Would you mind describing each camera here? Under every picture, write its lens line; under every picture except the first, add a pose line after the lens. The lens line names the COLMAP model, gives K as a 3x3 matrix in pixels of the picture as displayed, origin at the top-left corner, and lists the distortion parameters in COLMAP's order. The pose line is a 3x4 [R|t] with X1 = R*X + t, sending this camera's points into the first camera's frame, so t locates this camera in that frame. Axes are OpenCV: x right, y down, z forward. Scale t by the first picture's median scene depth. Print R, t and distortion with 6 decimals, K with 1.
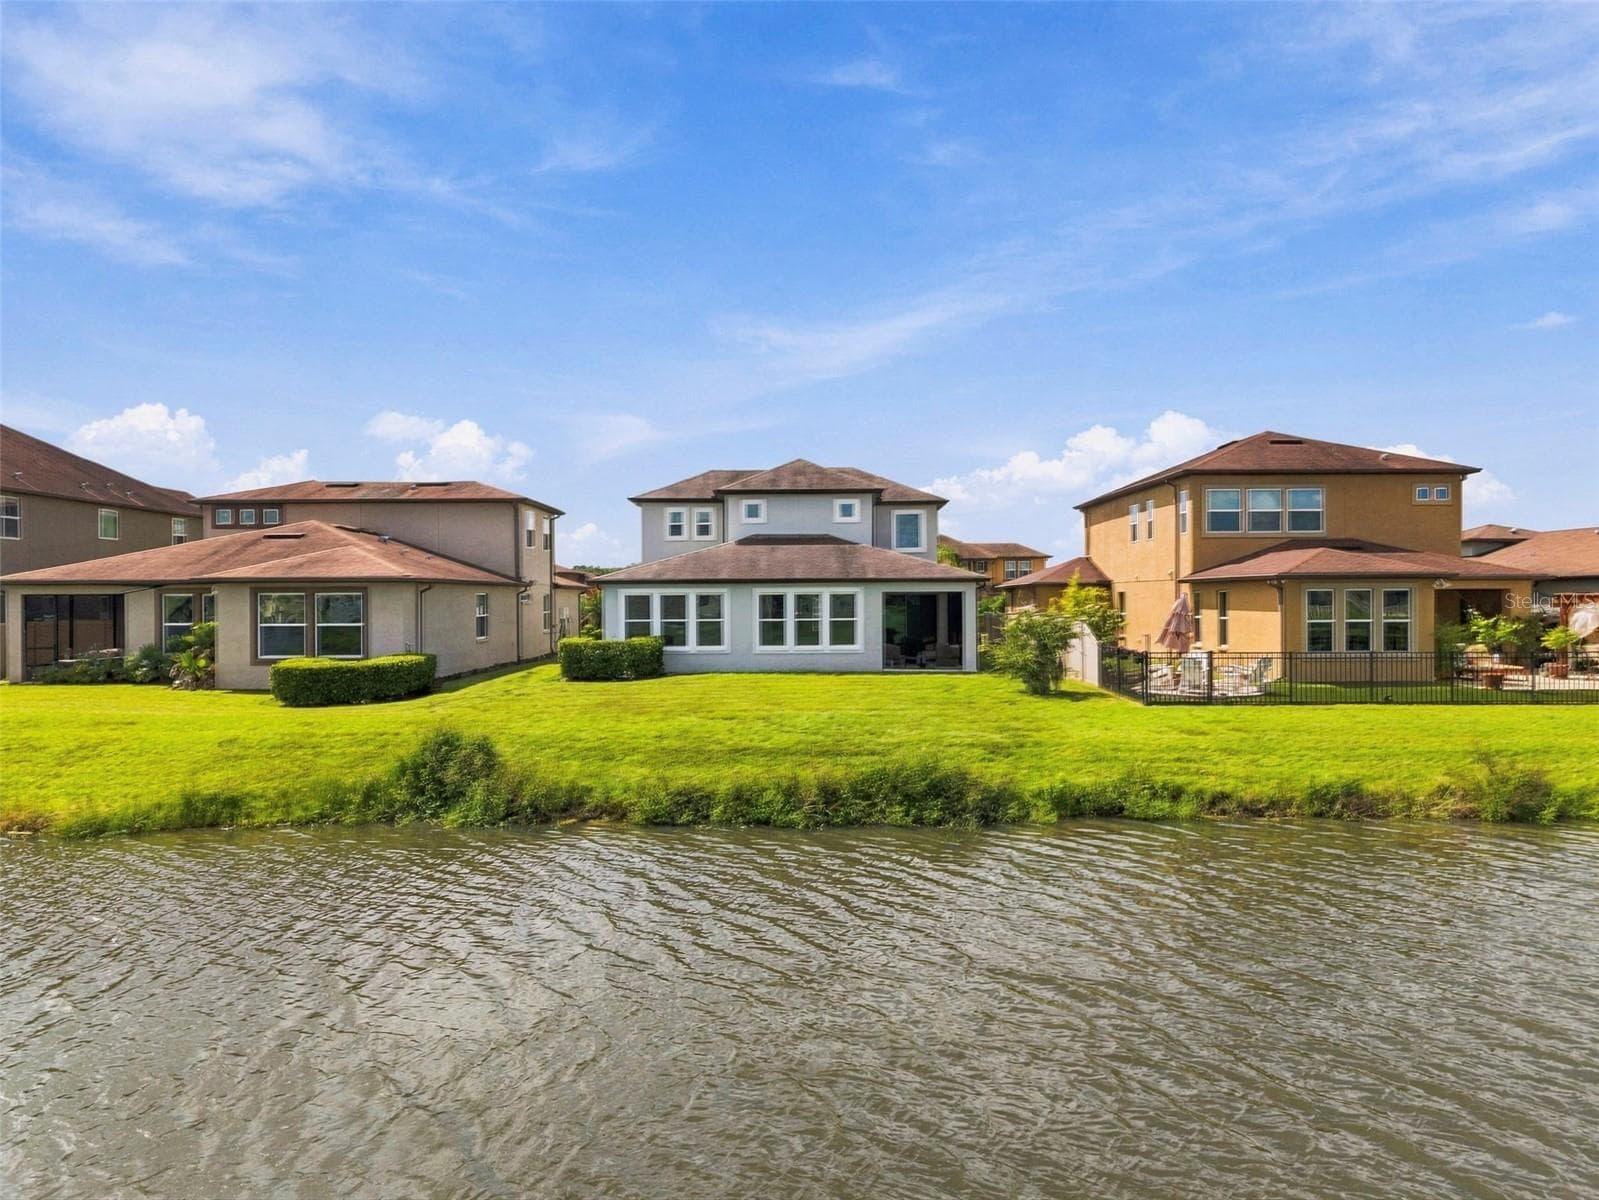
lens RADIAL K [[1066.1, 0, 799.5], [0, 1066.1, 600.0], [0, 0, 1]] dist [0.071878, -0.084295]
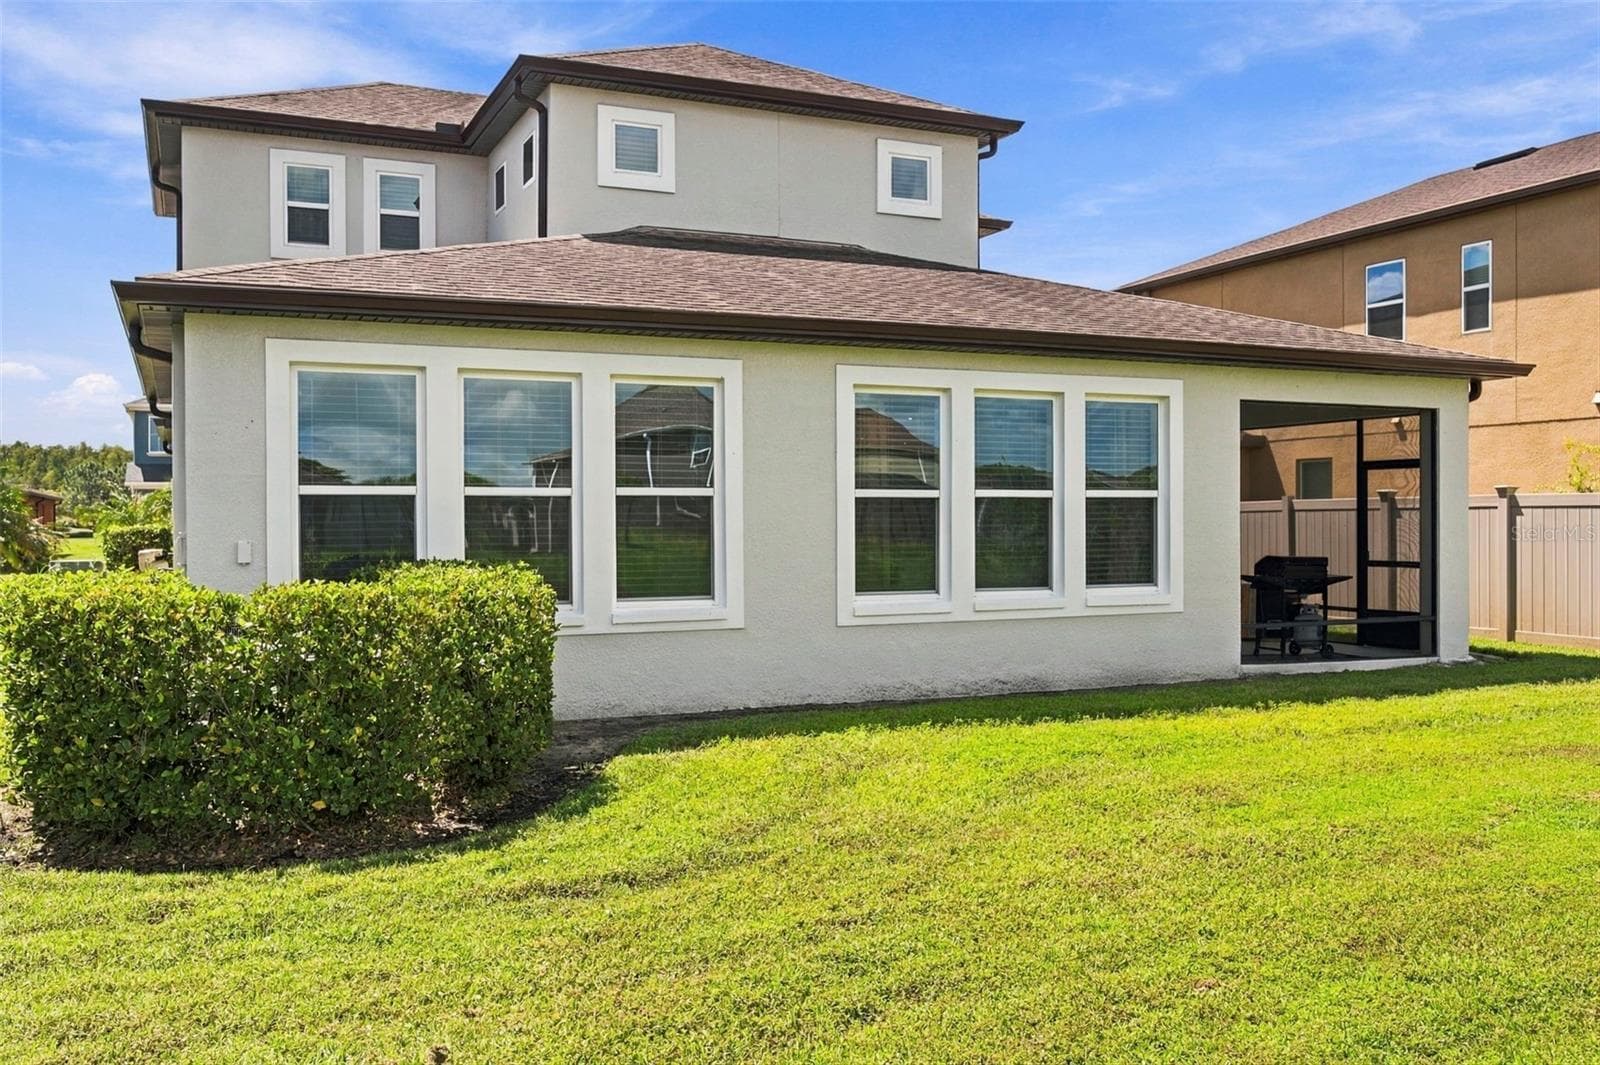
lens RADIAL K [[1344.5, 0, 751.4], [0, 1344.5, 531.8], [0, 0, 1]] dist [-0.042443, 0.001121]
pose [[0.917858, -0.002635, 0.396900, -0.185504], [-0.001433, 0.999949, 0.009953, 0.024704], [-0.396906, -0.009704, 0.917808, 0.715965]]
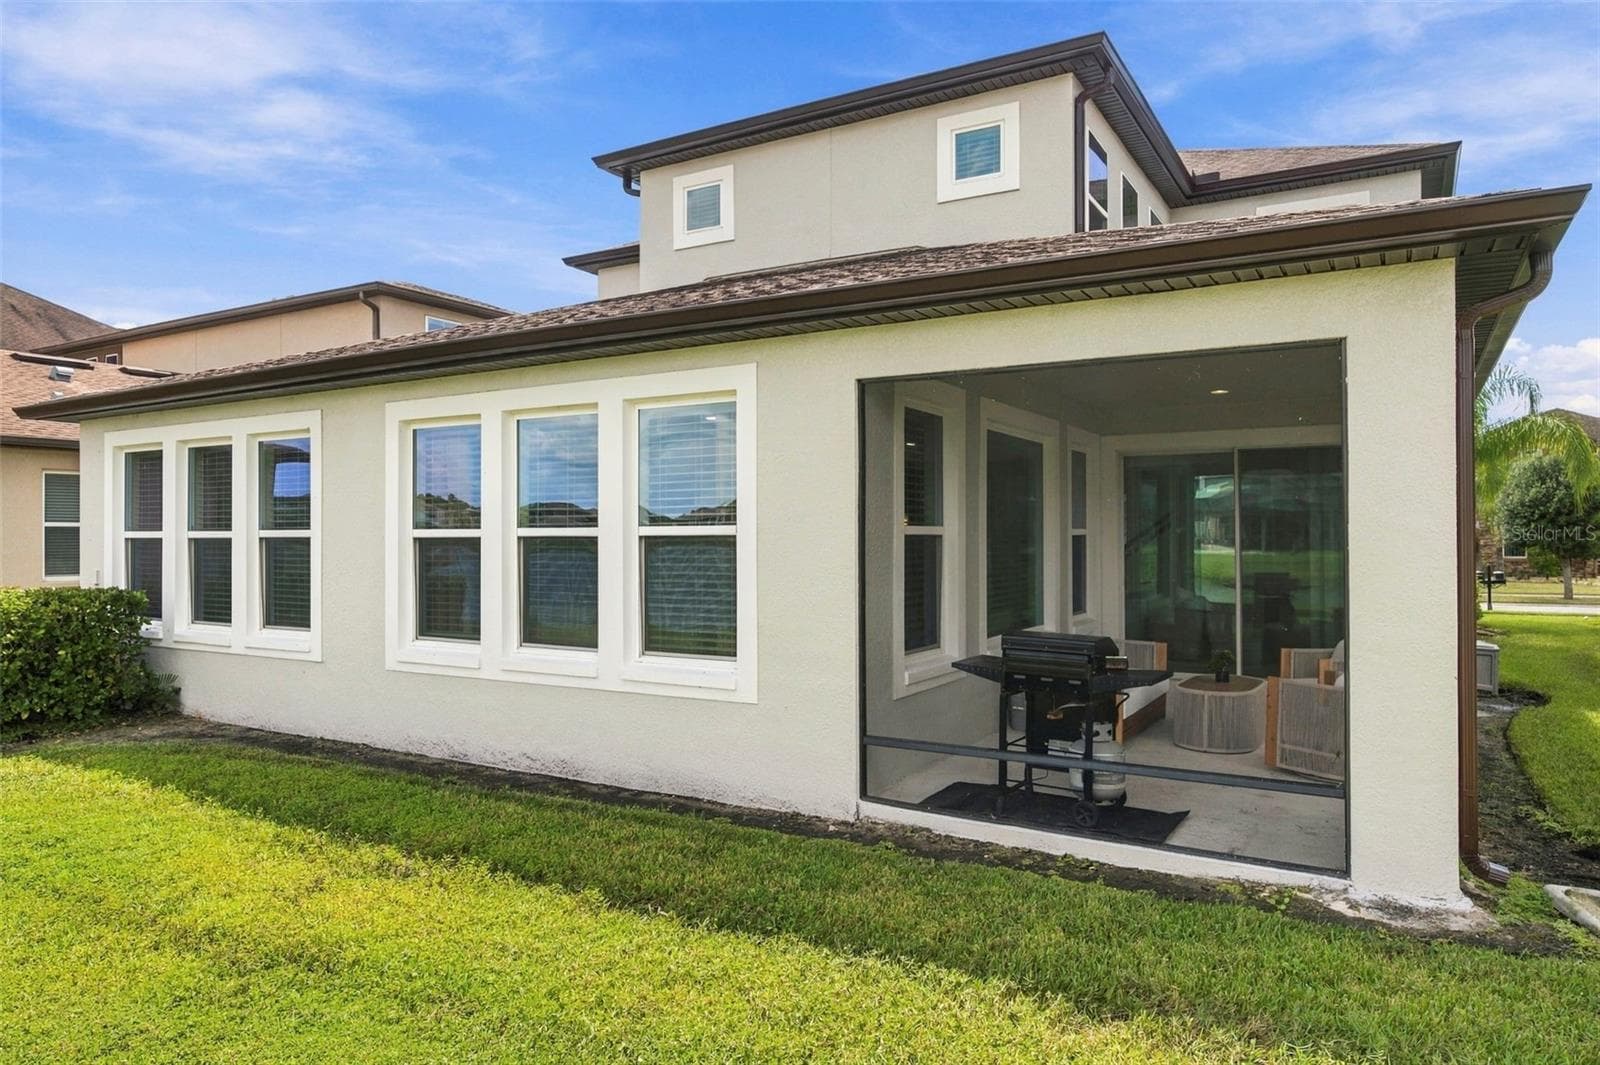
lens RADIAL K [[1047.7, 0, 800.0], [0, 1047.7, 532.5], [0, 0, 1]] dist [0.002948, 0.000080]
pose [[0.867458, -0.000917, -0.497510, 0.157039], [-0.005915, 0.999909, -0.012157, 0.020912], [0.497475, 0.013488, 0.867373, 0.835017]]
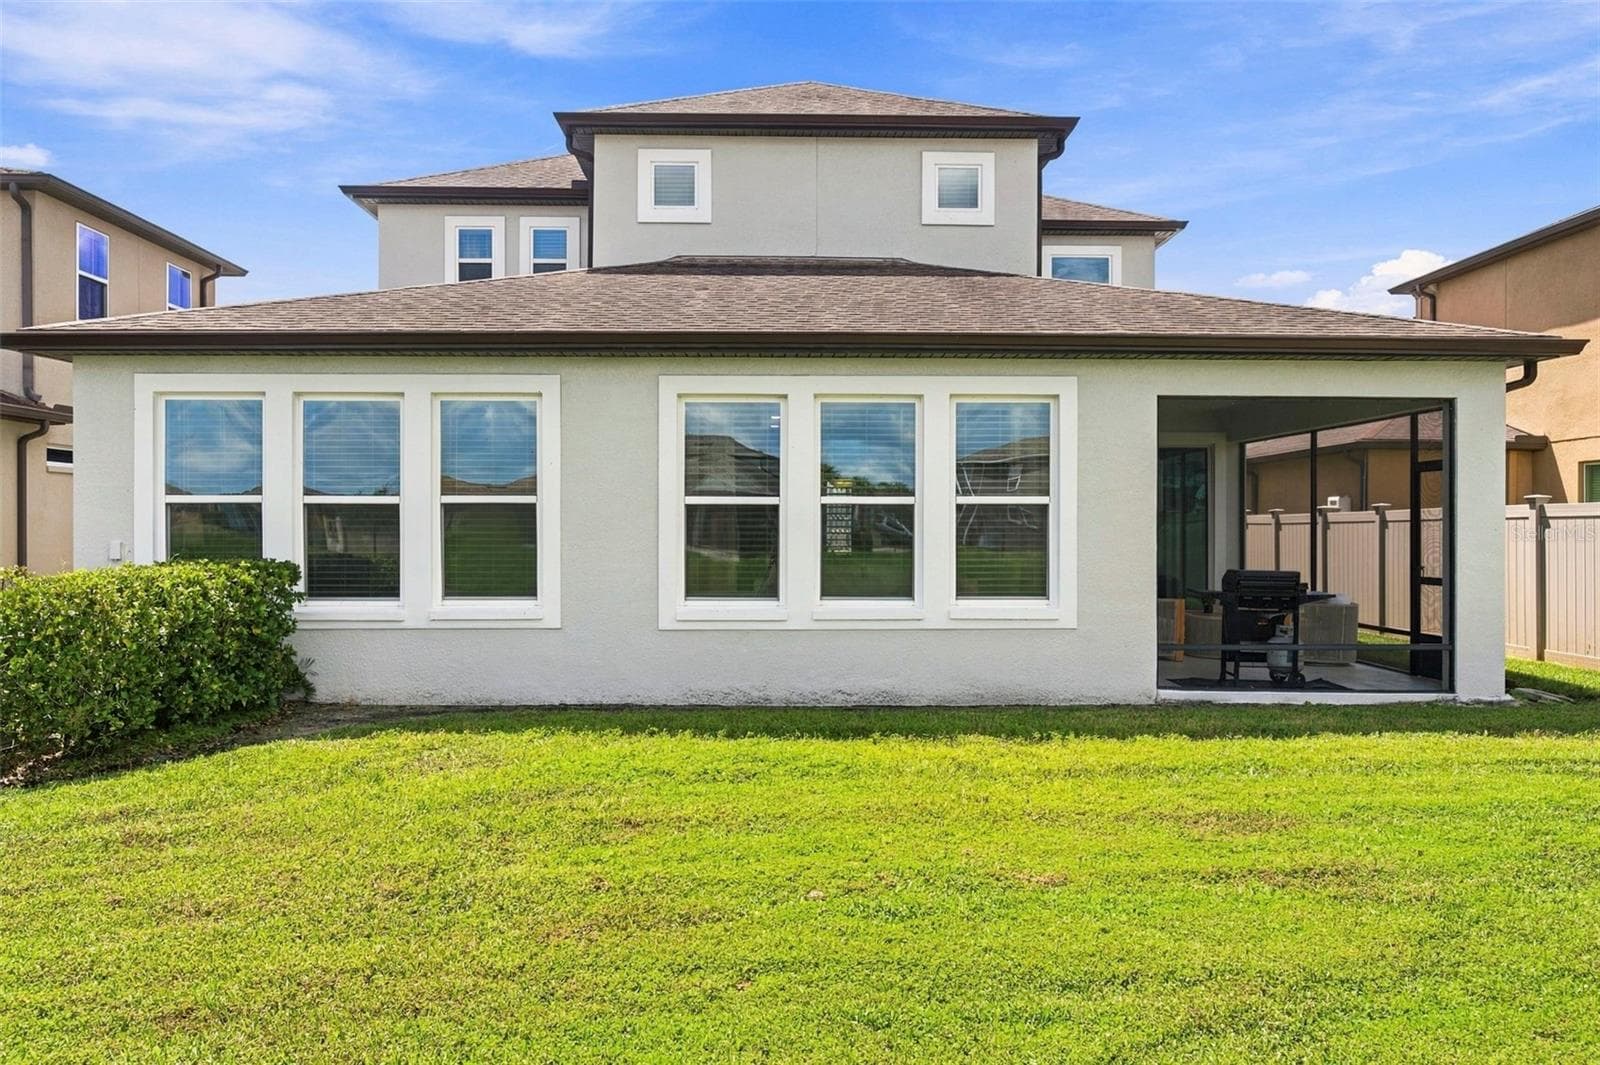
lens RADIAL K [[1179.7, 0, 800.0], [0, 1179.7, 532.5], [0, 0, 1]] dist [-0.025672, -0.001696]
pose [[0.999356, 0.005520, 0.035466, -0.019197], [-0.005816, 0.999949, 0.008225, 0.023992], [-0.035419, -0.008426, 0.999337, 0.711784]]
